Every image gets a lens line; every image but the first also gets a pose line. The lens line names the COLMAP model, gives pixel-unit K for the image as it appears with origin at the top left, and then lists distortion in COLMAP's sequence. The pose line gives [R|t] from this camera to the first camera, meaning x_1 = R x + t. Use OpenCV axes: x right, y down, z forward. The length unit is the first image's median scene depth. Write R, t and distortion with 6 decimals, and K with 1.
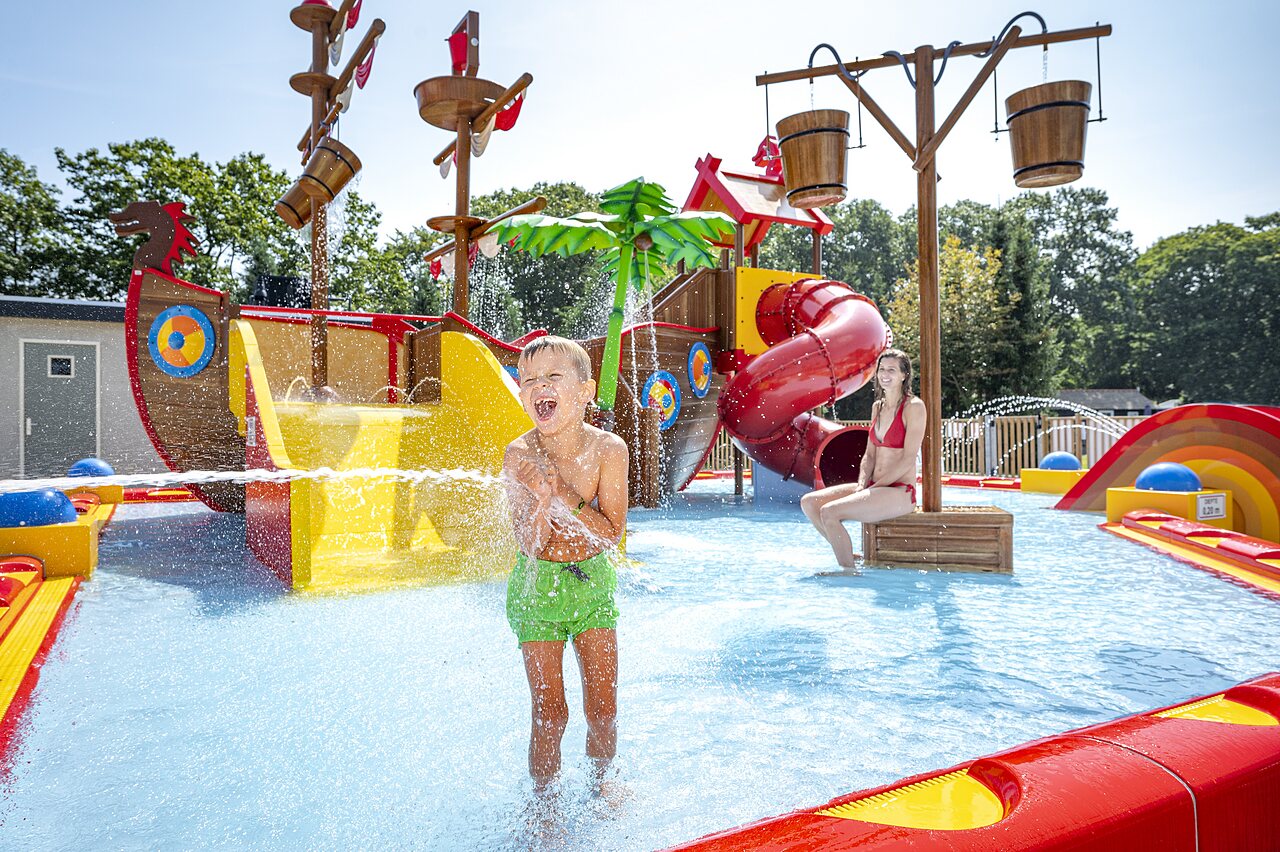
lens RADIAL K [[942.5, 0, 640.2], [0, 942.5, 423.7], [0, 0, 1]] dist [-0.009651, 0.004227]
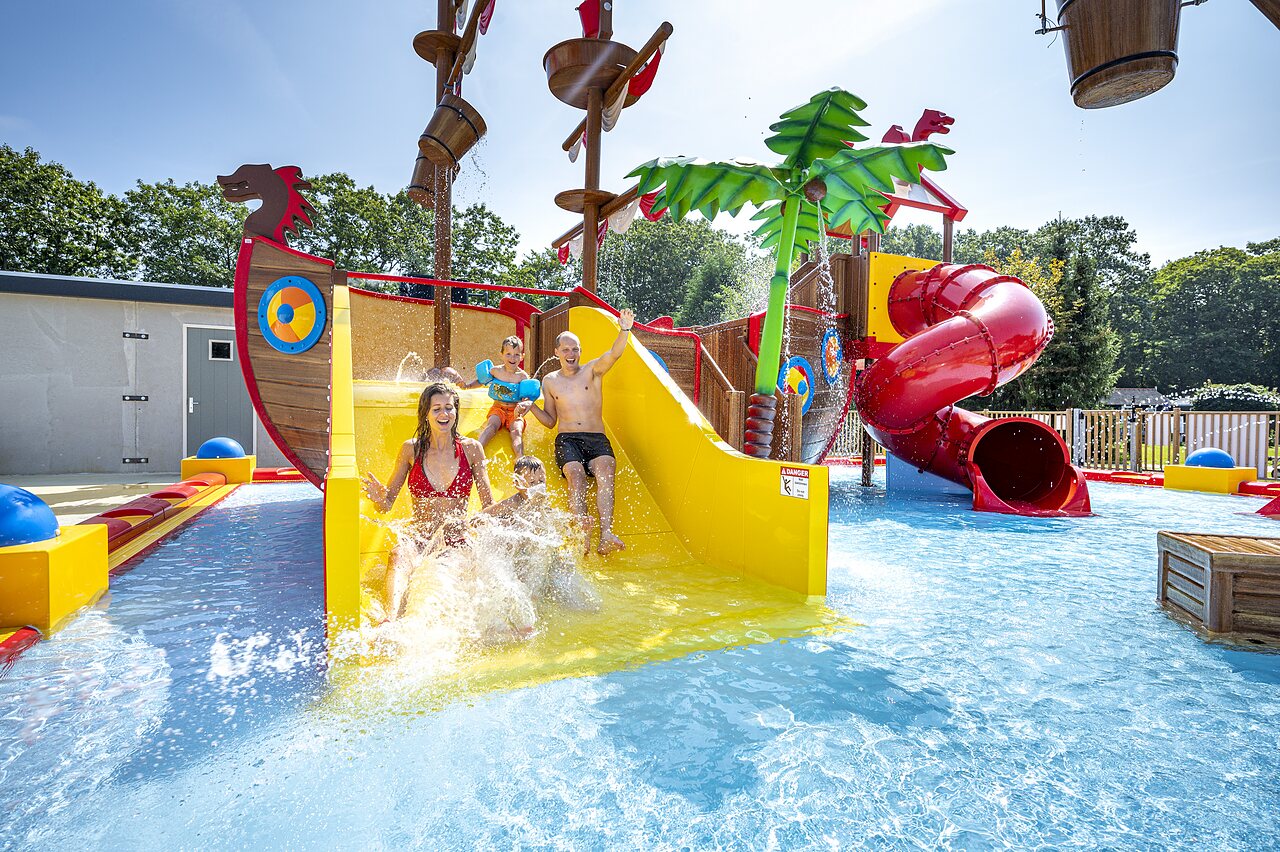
lens RADIAL K [[513.4, 0, 640.1], [0, 513.4, 425.6], [0, 0, 1]] dist [-0.002611, -0.000457]
pose [[0.998051, 0.017708, -0.059839, -0.096301], [-0.015895, 0.999404, 0.030648, 0.000353], [0.060346, -0.029637, 0.997737, 0.436961]]
